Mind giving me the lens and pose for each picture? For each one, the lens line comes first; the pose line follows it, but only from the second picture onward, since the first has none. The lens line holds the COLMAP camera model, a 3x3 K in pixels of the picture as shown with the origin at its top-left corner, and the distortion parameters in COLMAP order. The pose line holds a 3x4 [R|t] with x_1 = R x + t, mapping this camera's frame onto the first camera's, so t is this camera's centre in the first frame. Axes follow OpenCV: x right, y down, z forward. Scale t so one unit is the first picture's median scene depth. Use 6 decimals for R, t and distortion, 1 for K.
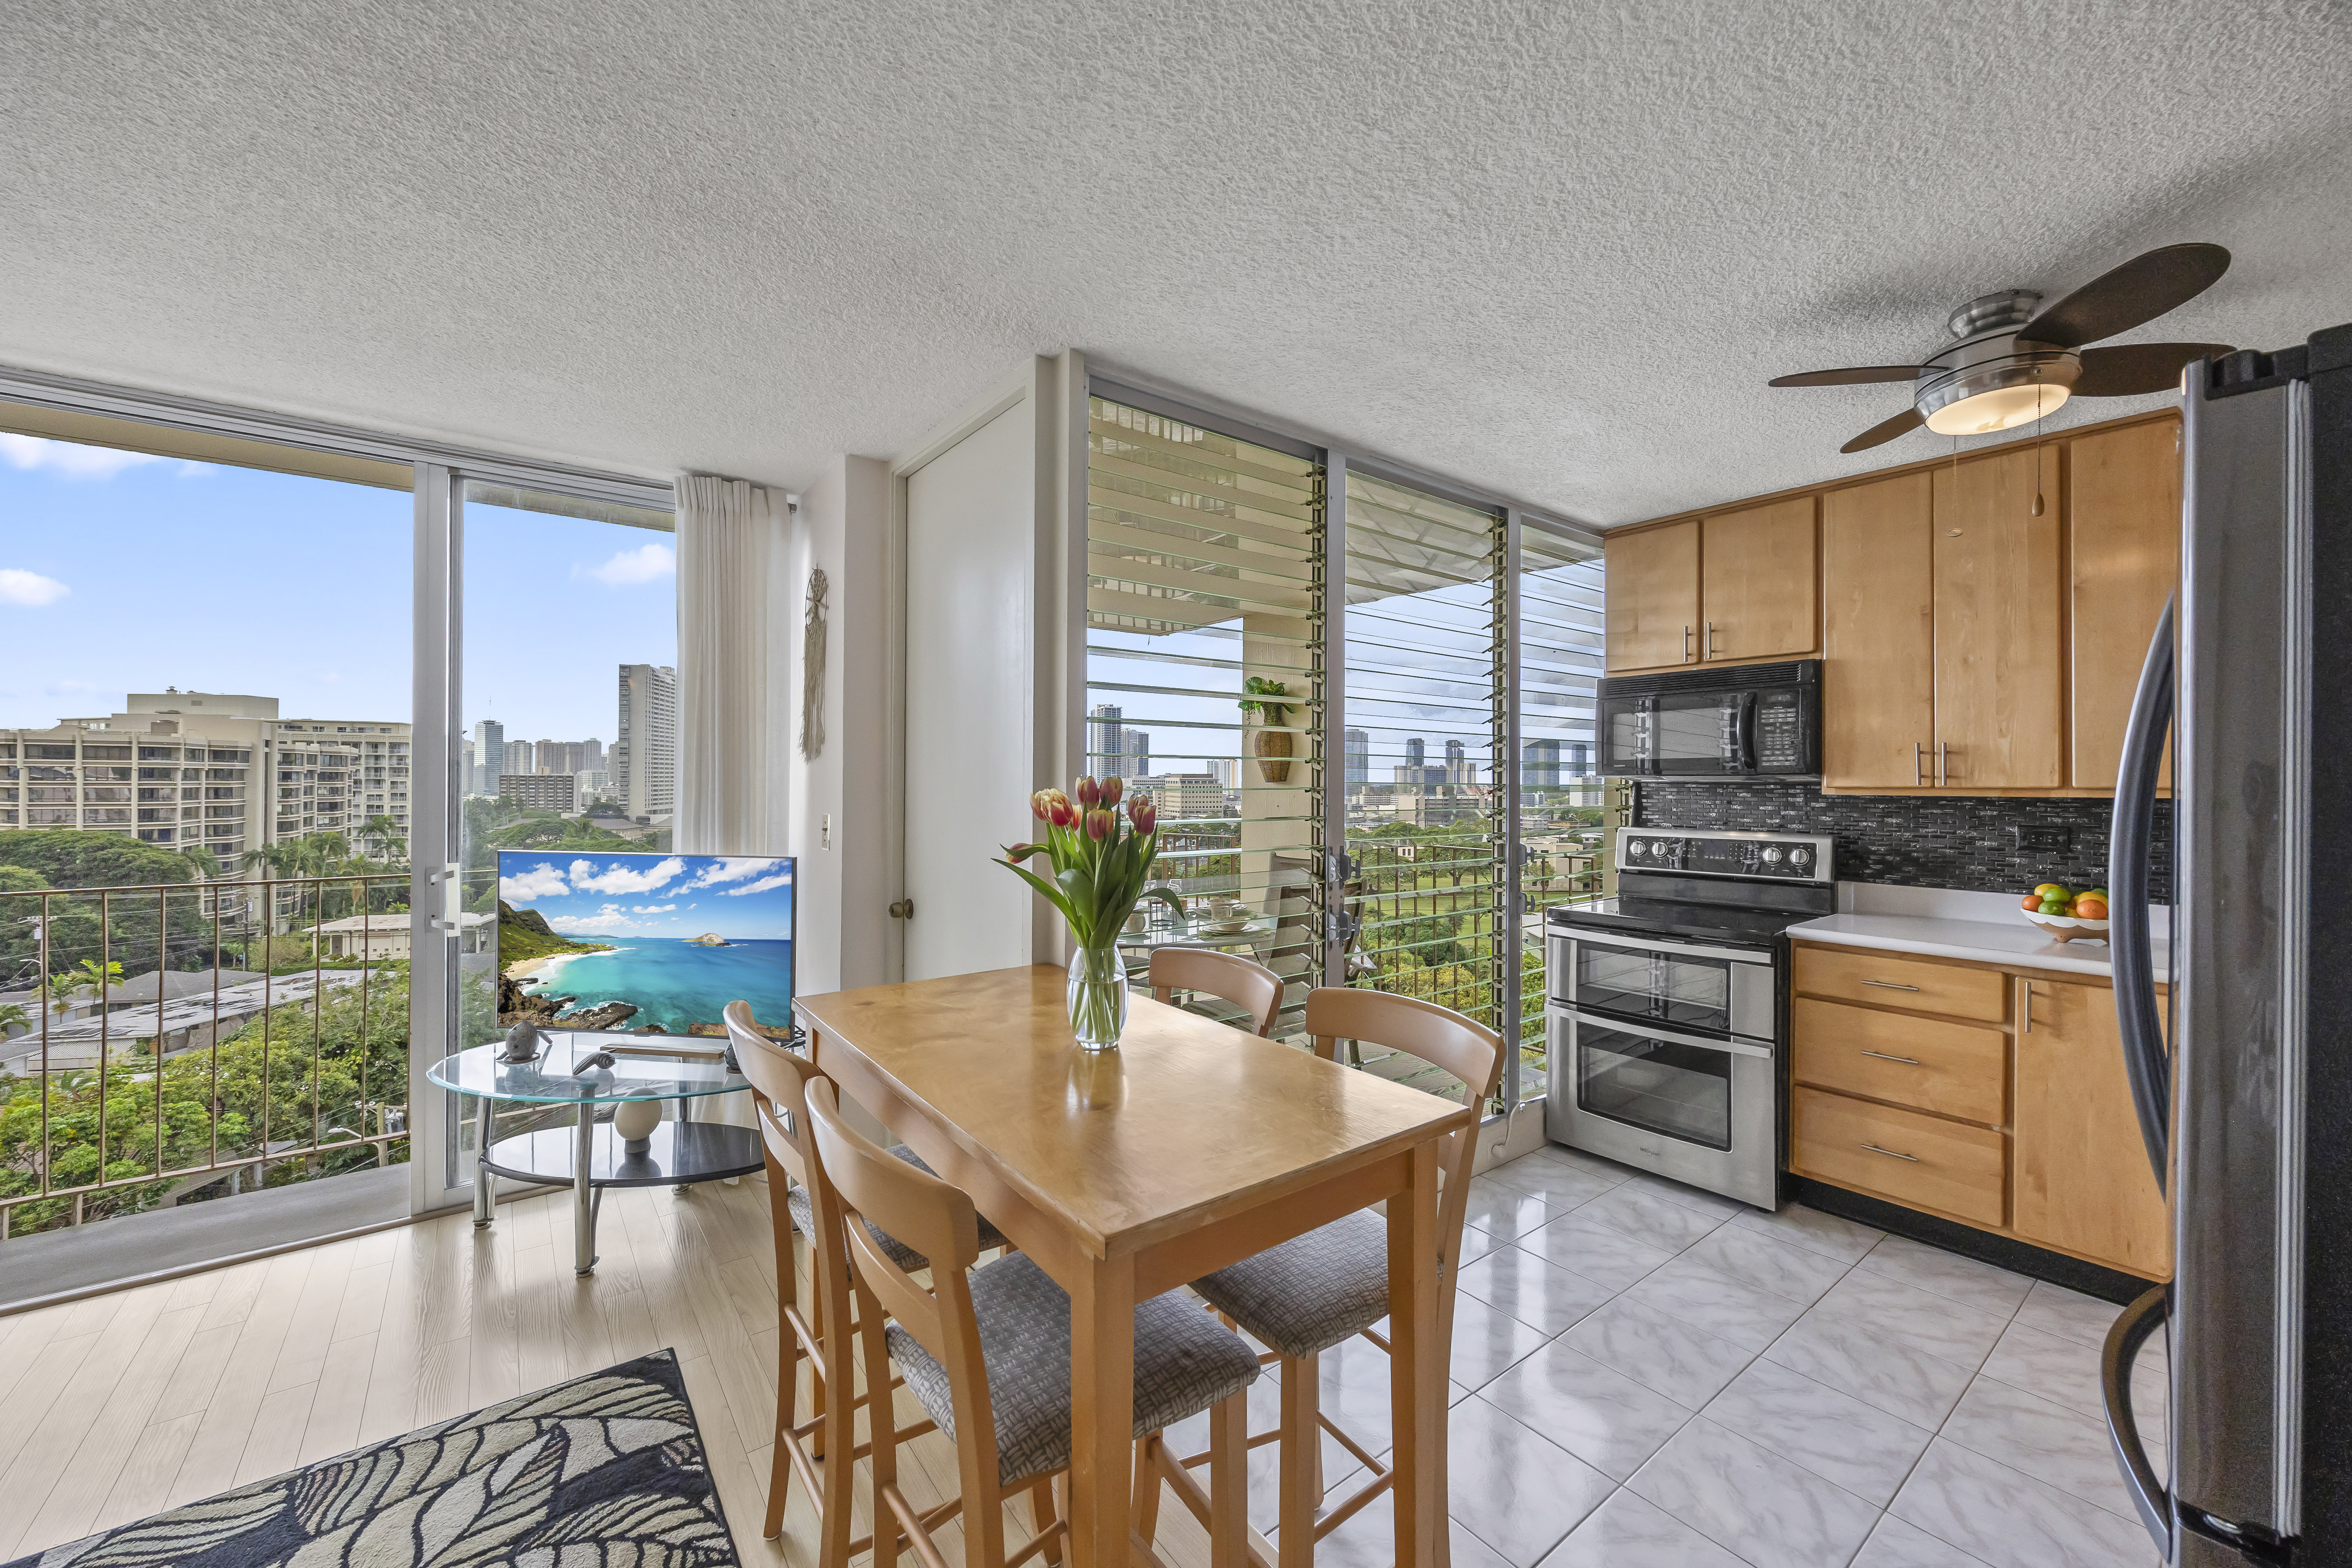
lens RADIAL K [[902.0, 0, 1173.9], [0, 902.0, 779.8], [0, 0, 1]] dist [-0.003294, -0.000029]
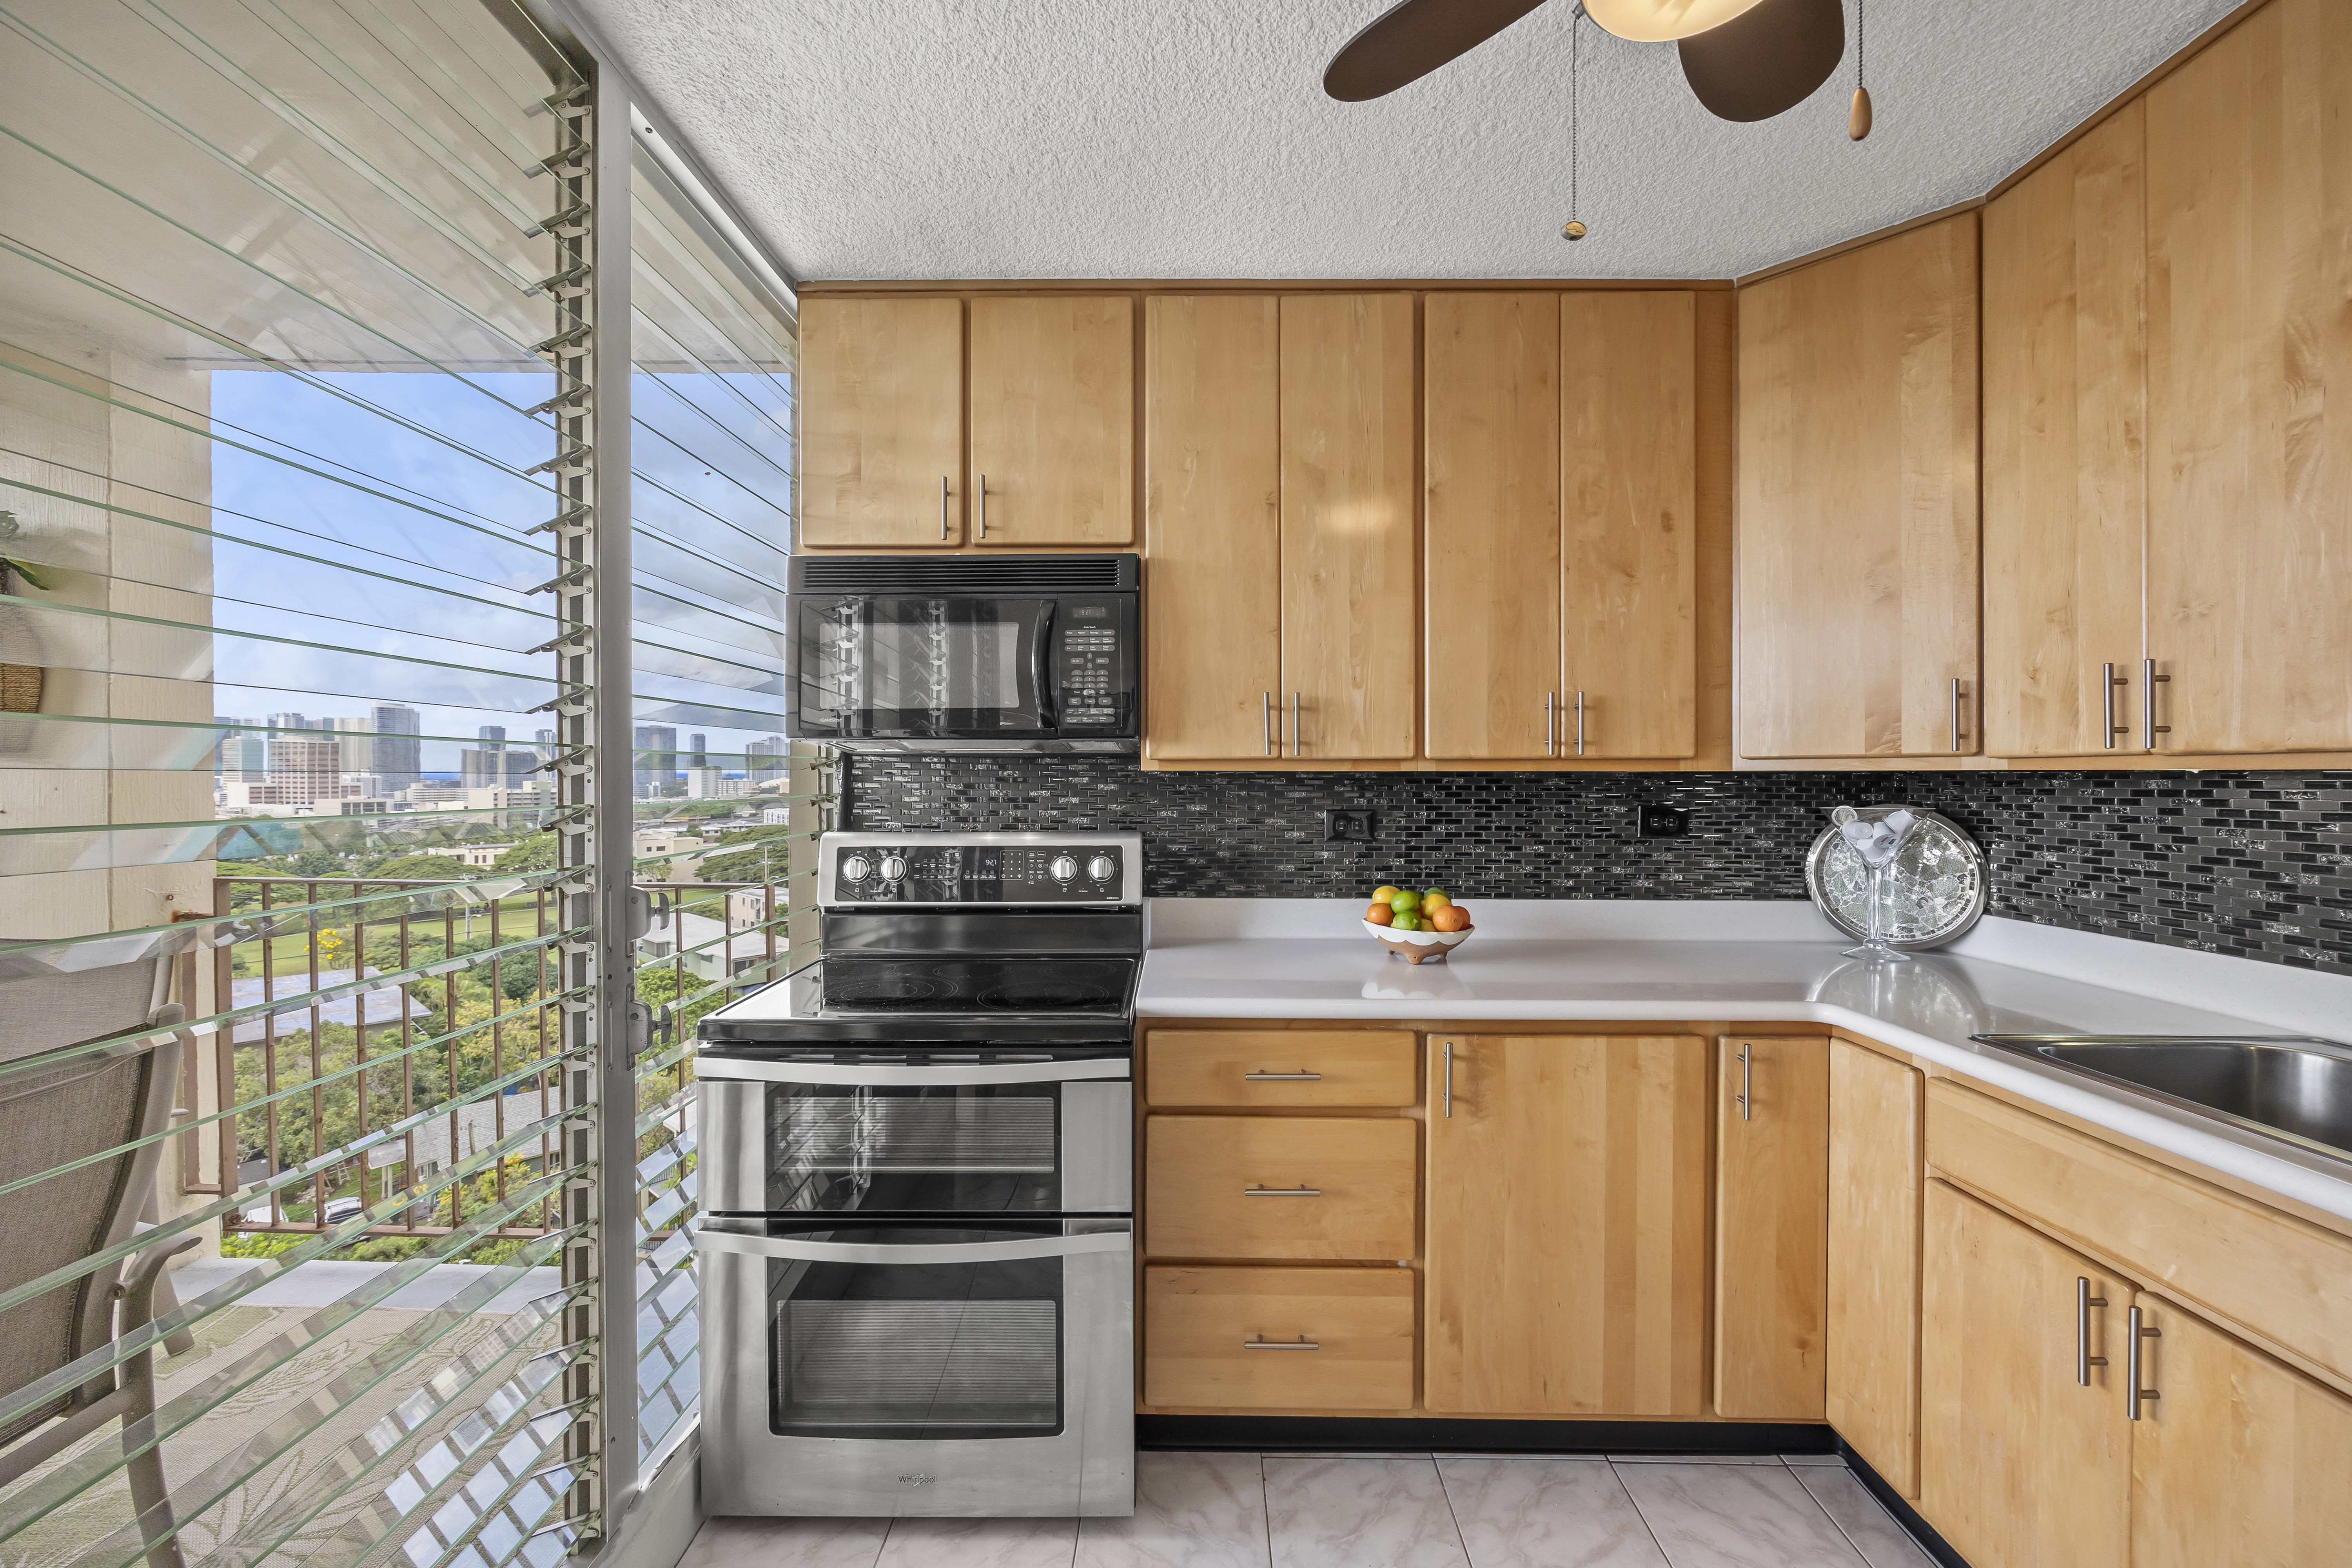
lens RADIAL K [[924.0, 0, 1168.4], [0, 924.0, 785.3], [0, 0, 1]] dist [-0.004643, -0.000273]
pose [[0.626530, -0.011706, 0.779310, 0.213575], [-0.001349, 0.999869, 0.016103, 0.015833], [-0.779397, -0.011141, 0.626432, 0.557171]]
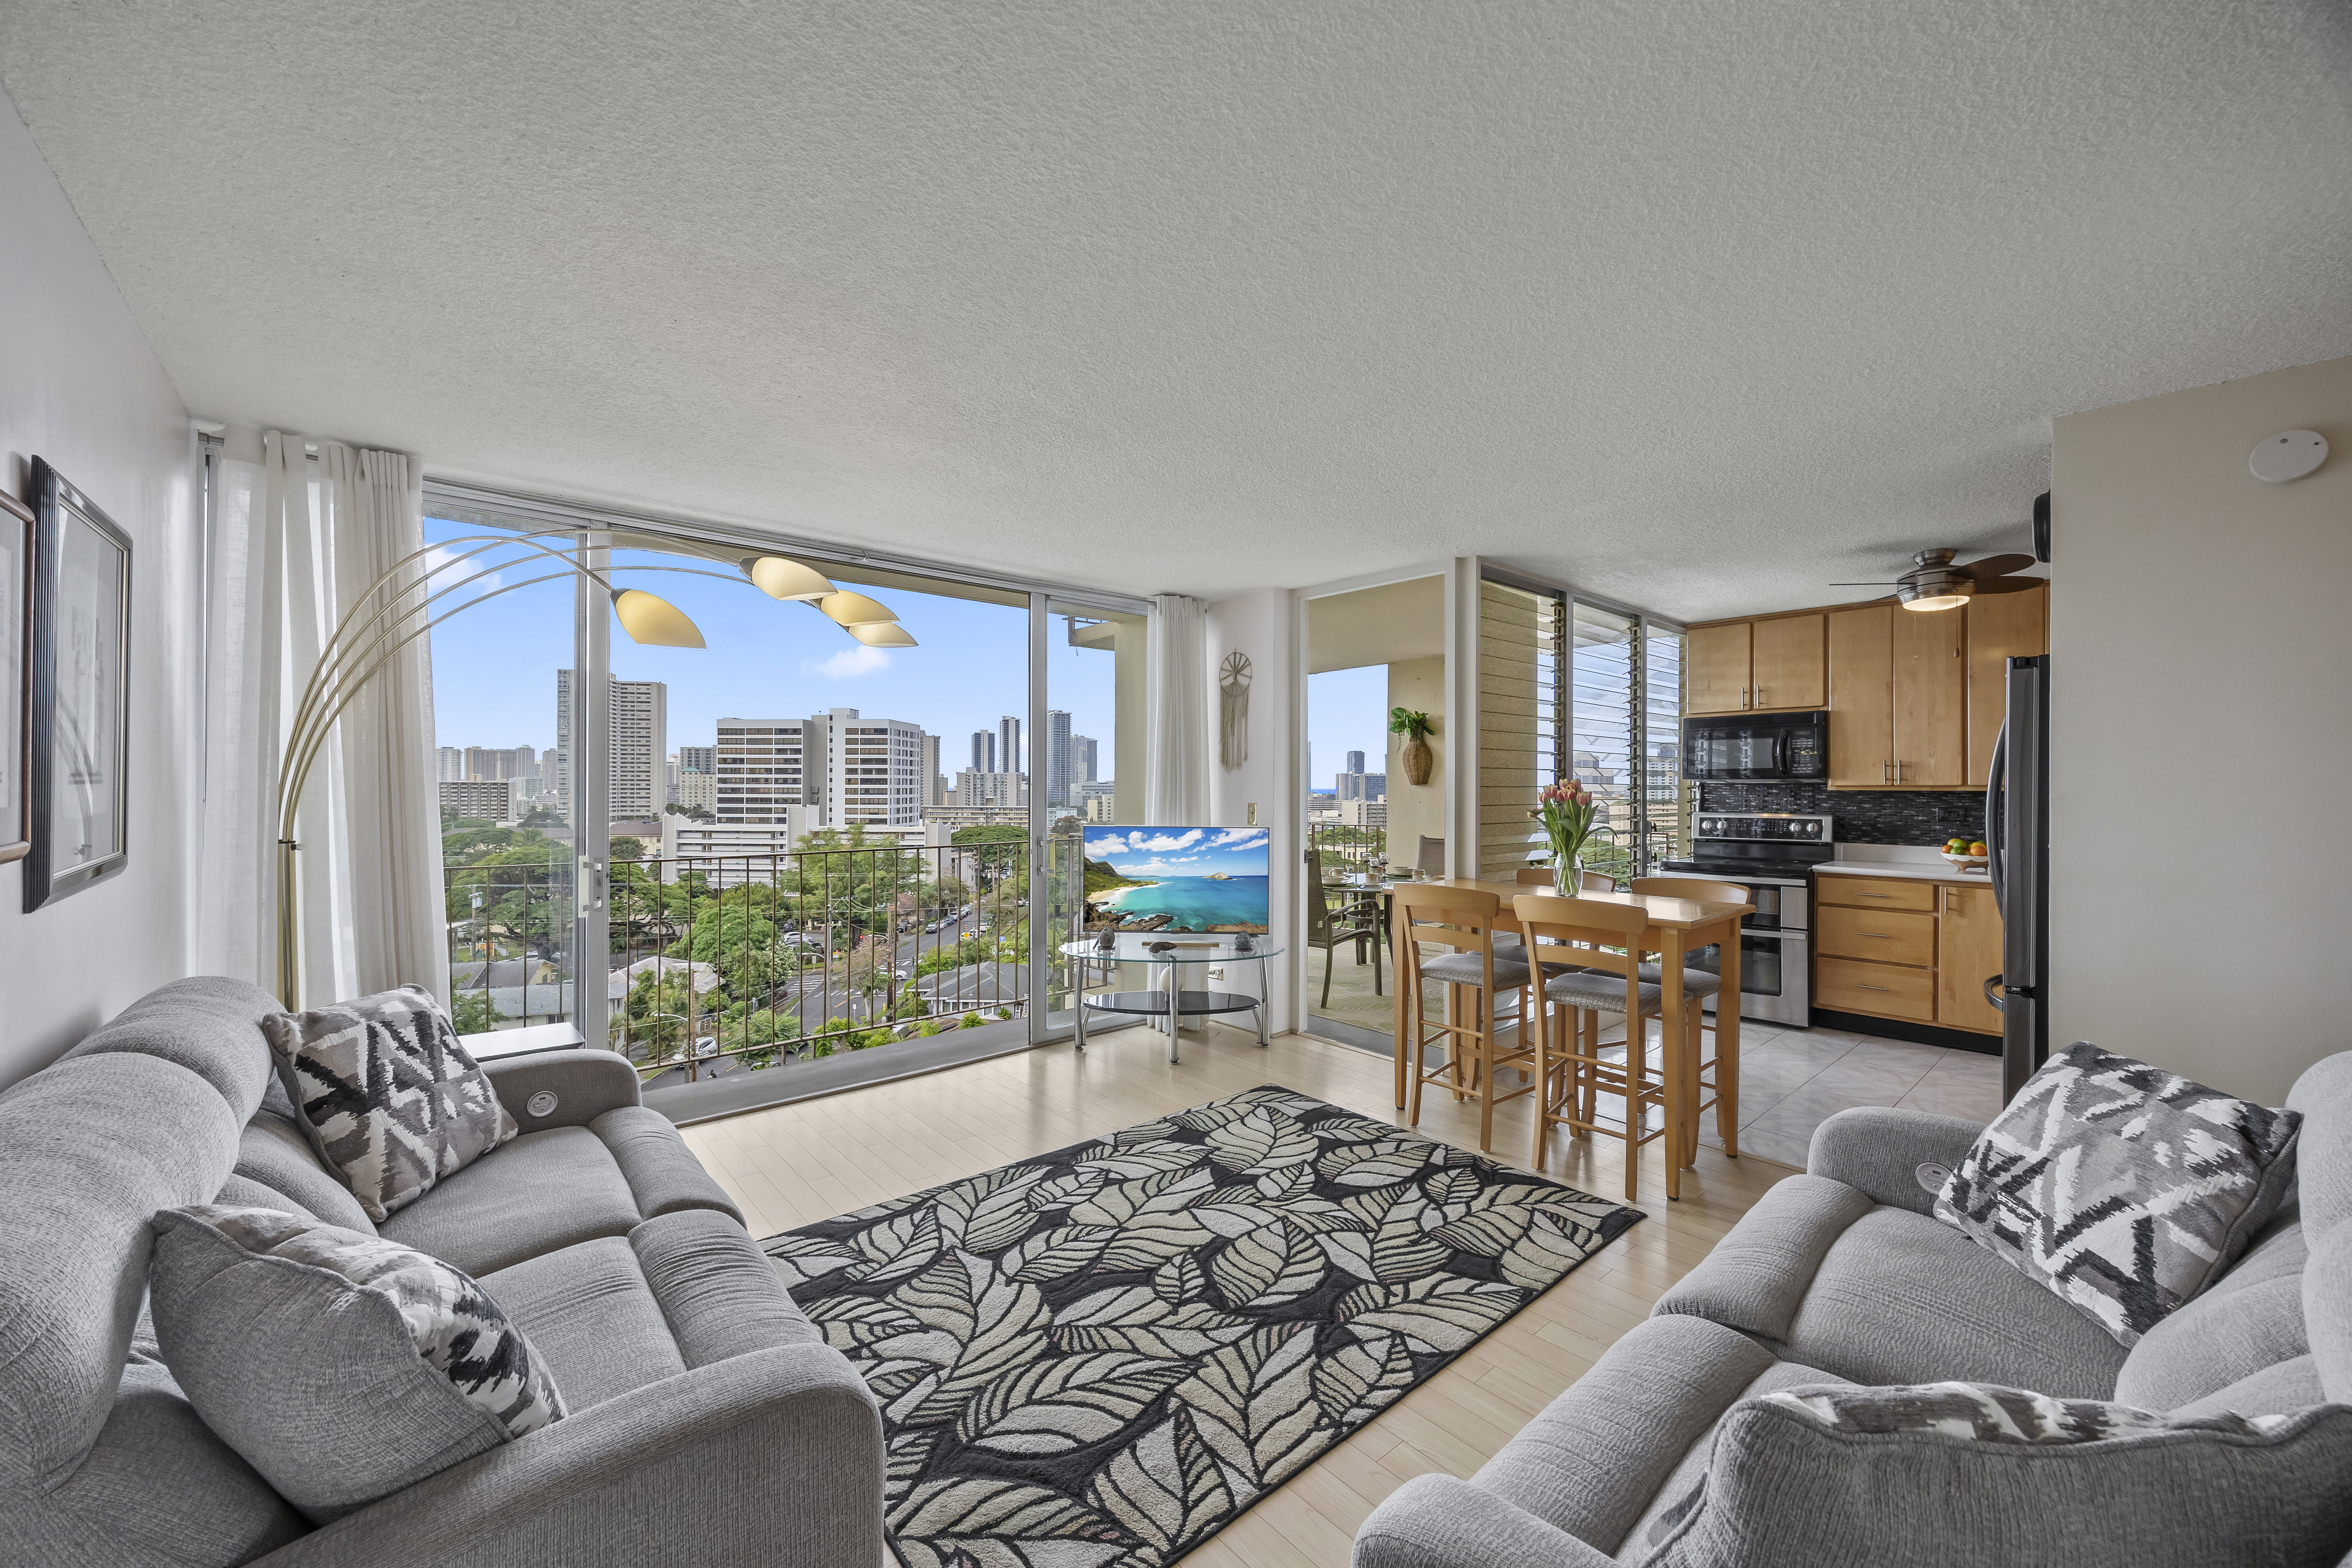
lens RADIAL K [[891.7, 0, 1179.4], [0, 891.7, 789.4], [0, 0, 1]] dist [-0.001281, -0.000117]
pose [[0.997736, -0.002456, 0.067201, -0.592800], [0.002187, 0.999989, 0.004078, 0.005228], [-0.067210, -0.003921, 0.997731, -0.574111]]
